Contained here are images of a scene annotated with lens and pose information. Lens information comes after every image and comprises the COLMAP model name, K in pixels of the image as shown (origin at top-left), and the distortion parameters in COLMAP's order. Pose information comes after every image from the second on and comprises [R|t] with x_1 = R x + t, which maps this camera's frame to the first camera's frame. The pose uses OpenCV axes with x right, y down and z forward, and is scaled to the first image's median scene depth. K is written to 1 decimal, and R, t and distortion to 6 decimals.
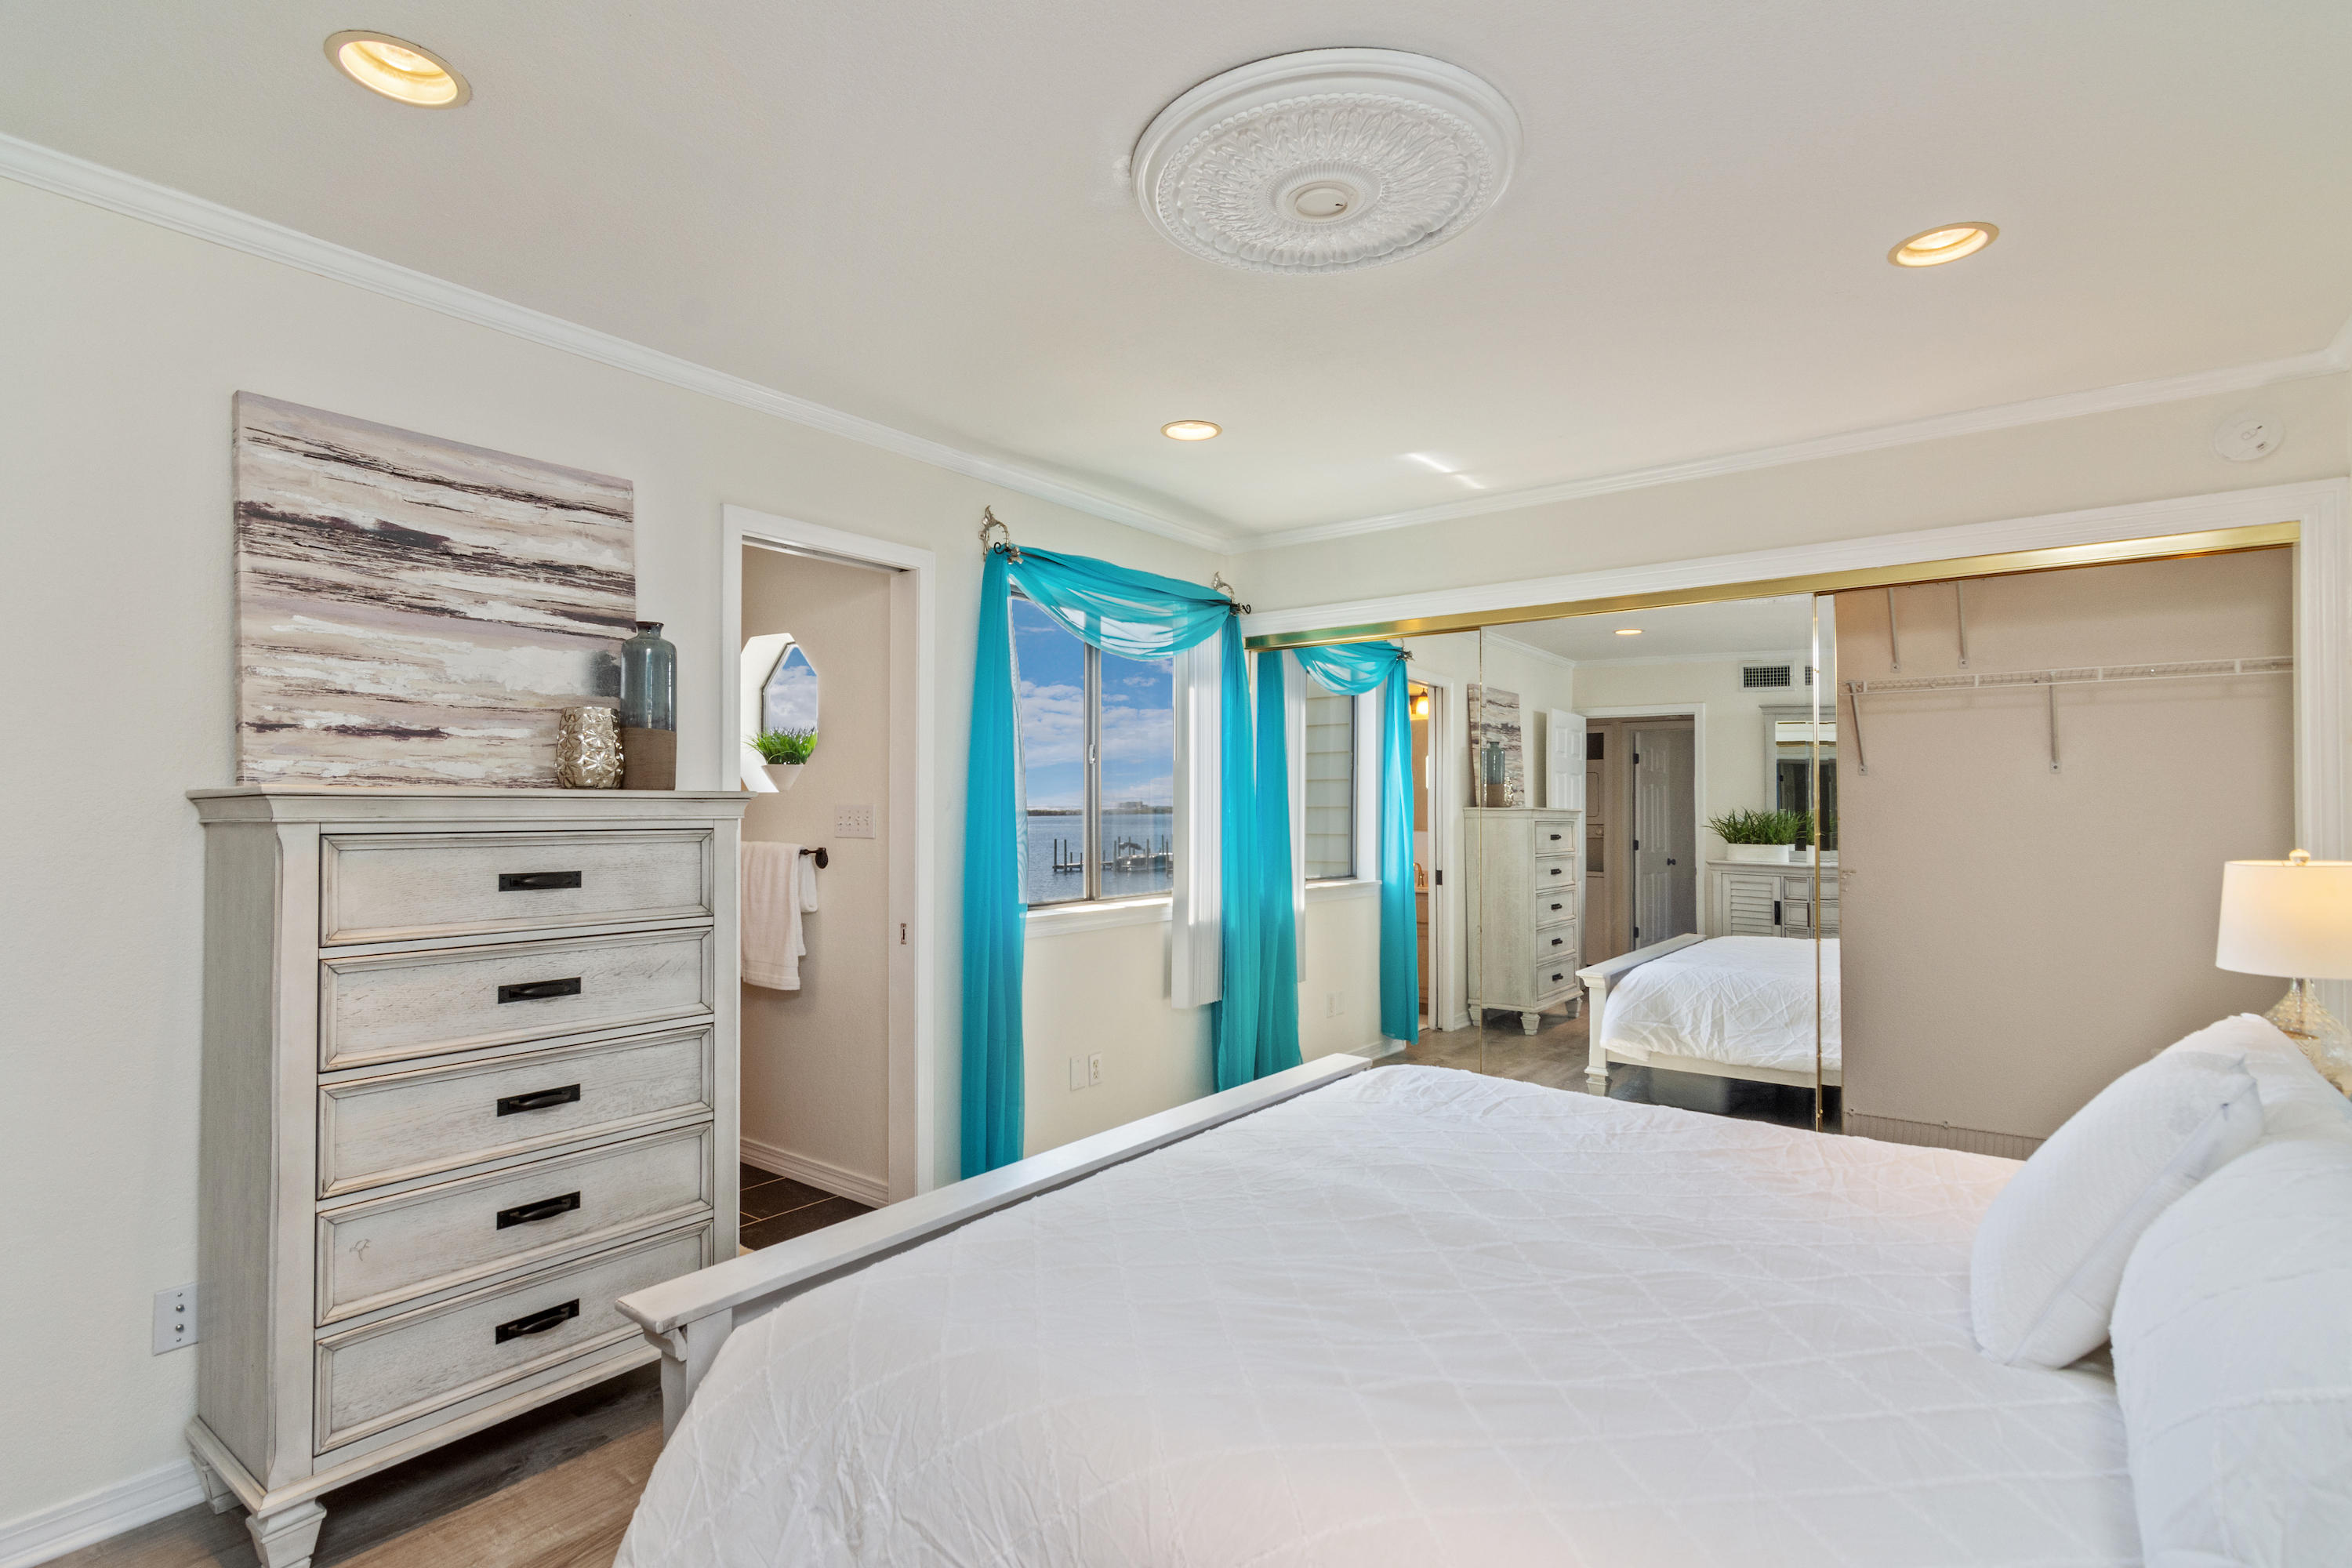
lens RADIAL K [[1133.9, 0, 1180.2], [0, 1133.9, 798.6], [0, 0, 1]] dist [-0.004548, 0.005088]
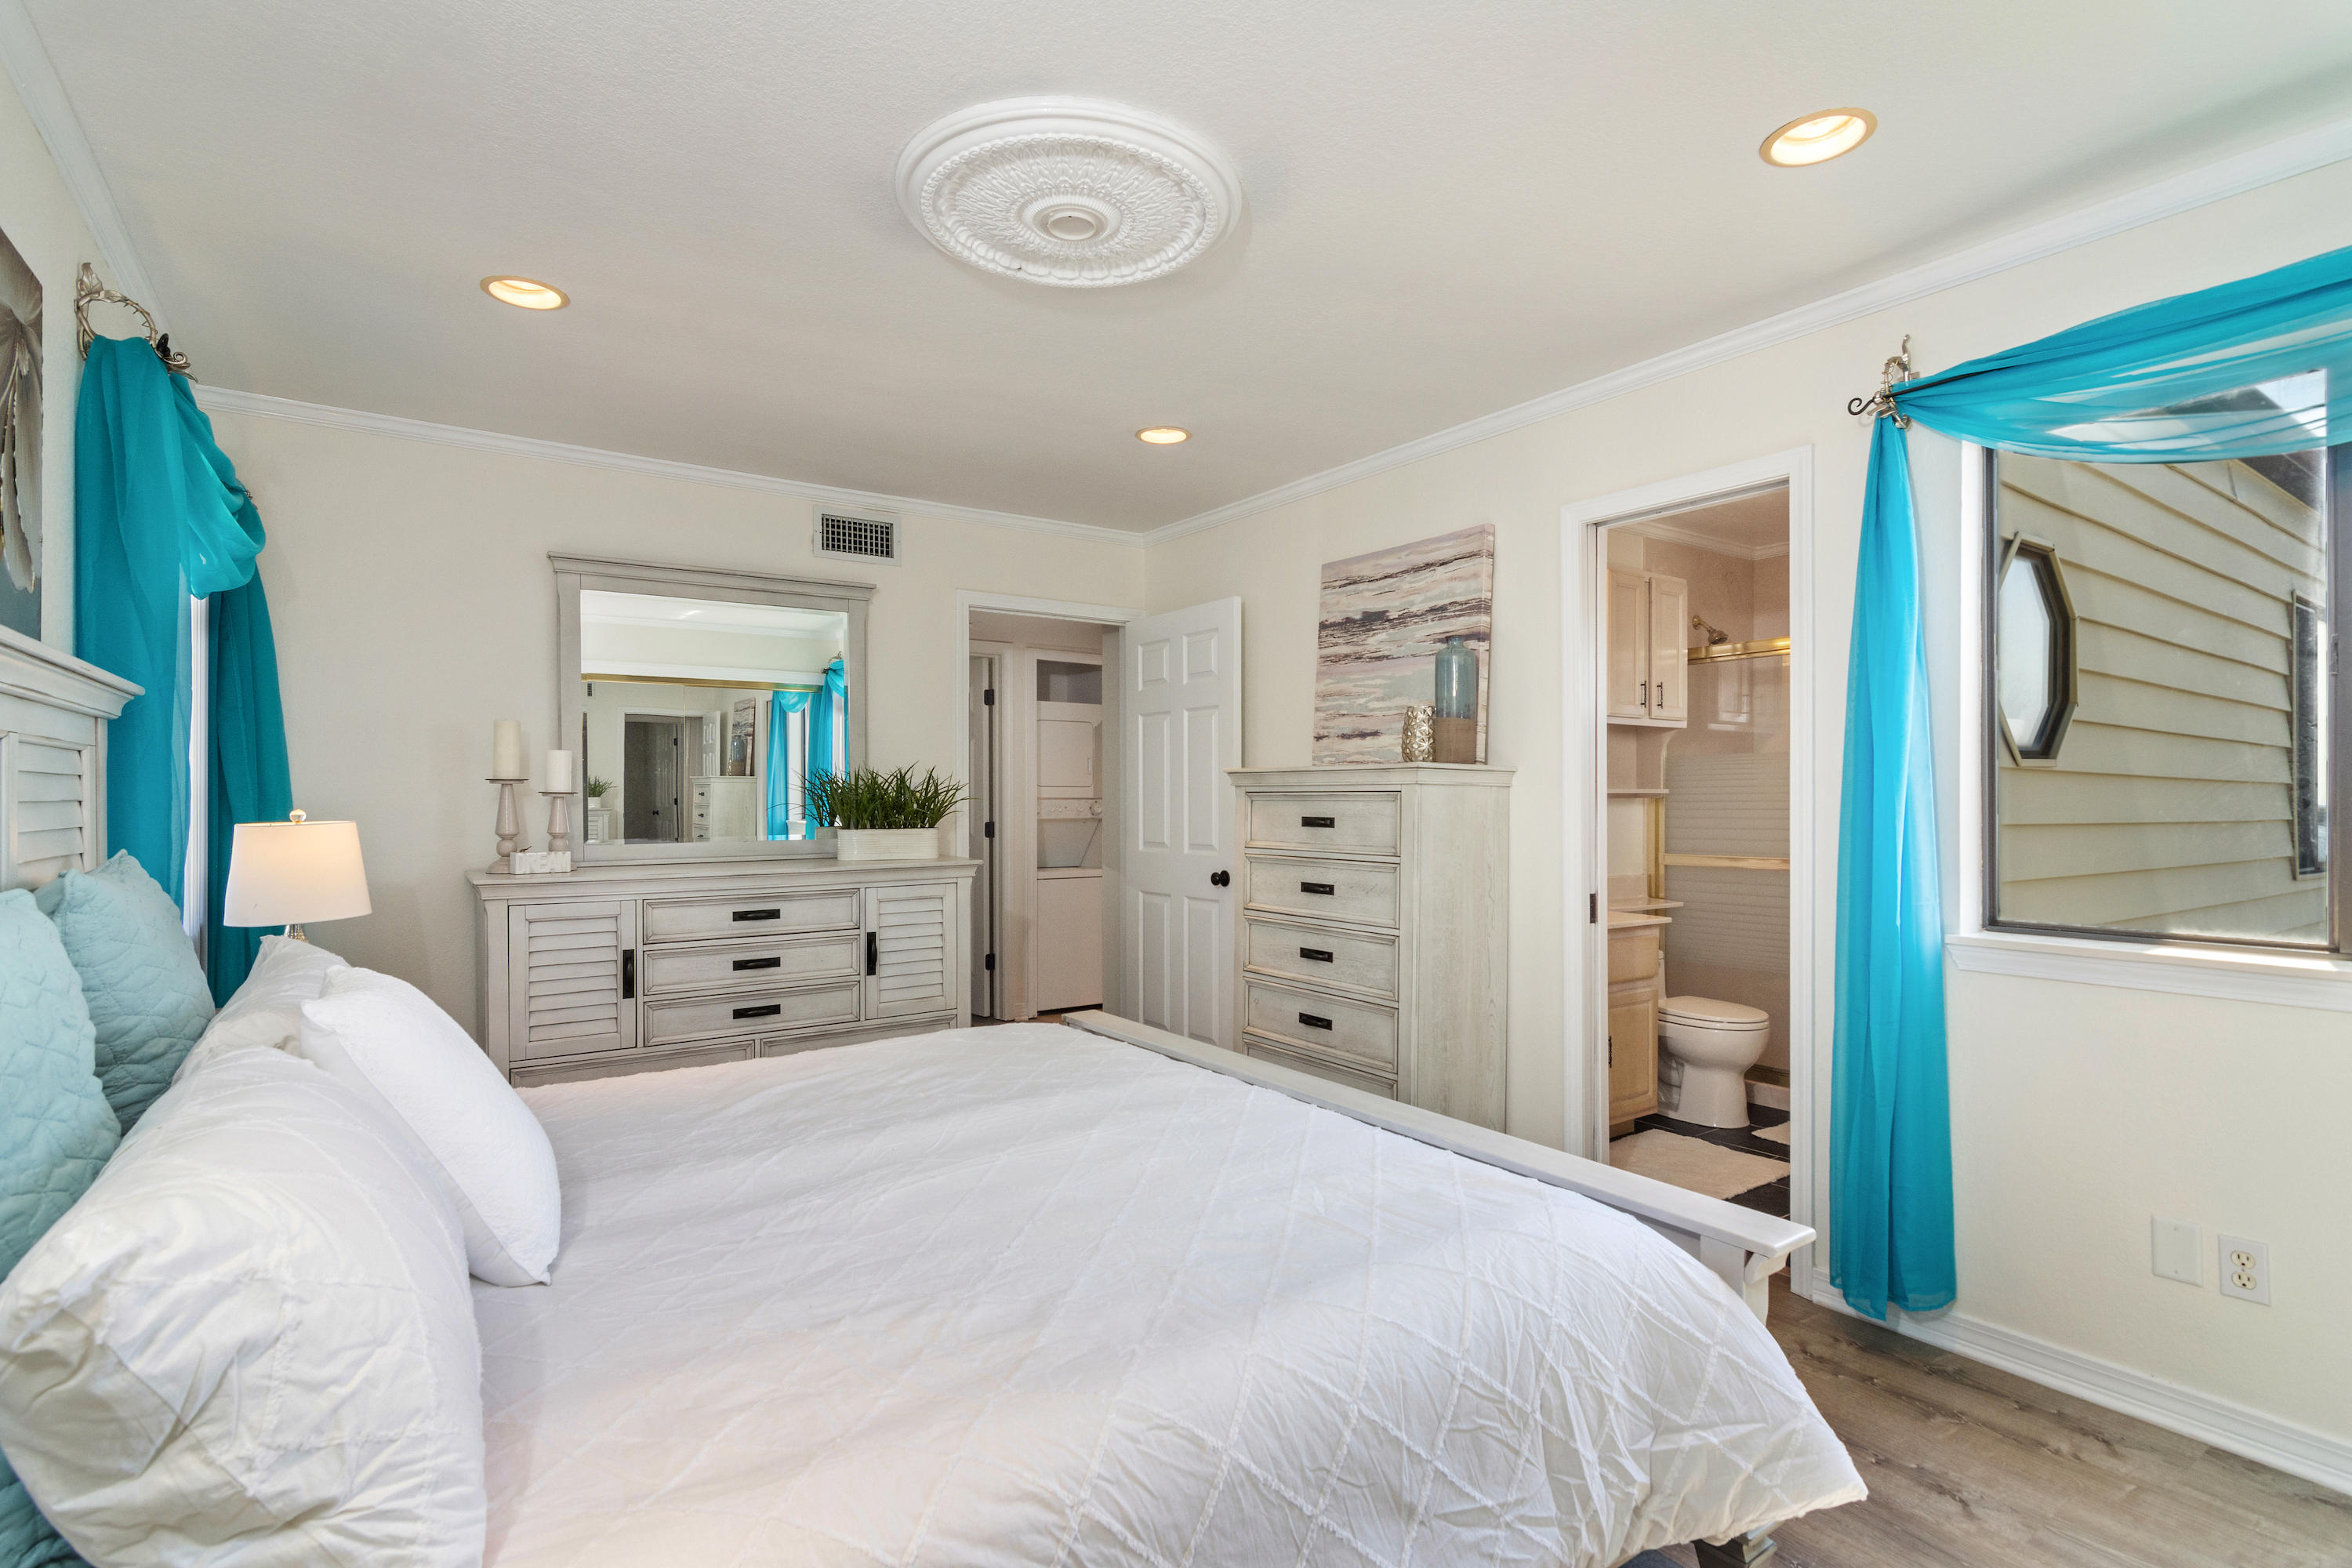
lens RADIAL K [[1133.9, 0, 1176.9], [0, 1133.9, 798.2], [0, 0, 1]] dist [-0.004548, 0.005088]
pose [[-0.304900, 0.001392, -0.952384, 0.985110], [0.009144, 0.999957, -0.001466, 0.036190], [0.952341, -0.009155, -0.304899, 1.214321]]
